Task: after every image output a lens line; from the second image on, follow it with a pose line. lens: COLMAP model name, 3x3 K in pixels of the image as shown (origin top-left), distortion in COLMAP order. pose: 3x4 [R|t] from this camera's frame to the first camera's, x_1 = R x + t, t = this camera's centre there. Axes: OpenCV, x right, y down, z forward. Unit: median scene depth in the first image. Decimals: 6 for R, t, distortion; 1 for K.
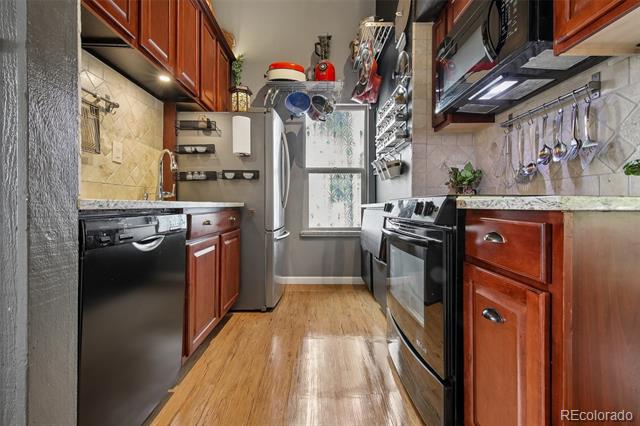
lens RADIAL K [[276.8, 0, 318.1], [0, 276.8, 208.4], [0, 0, 1]] dist [0.035980, -0.009903]
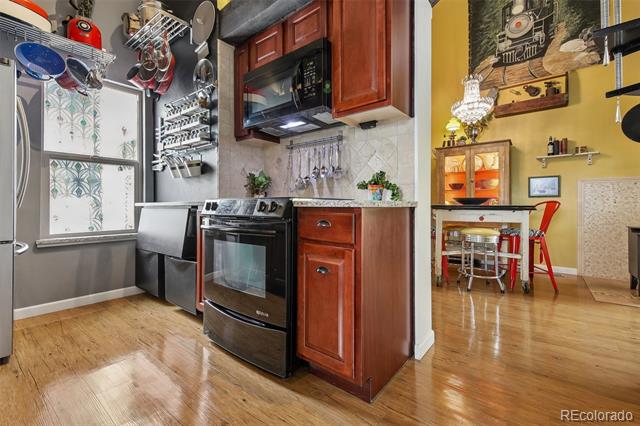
lens RADIAL K [[276.8, 0, 318.1], [0, 276.8, 208.4], [0, 0, 1]] dist [0.035980, -0.009903]
pose [[0.651332, -0.011680, 0.758703, -0.233482], [0.007297, 0.999932, 0.009129, -0.000983], [-0.758758, -0.000410, 0.651372, -0.016999]]
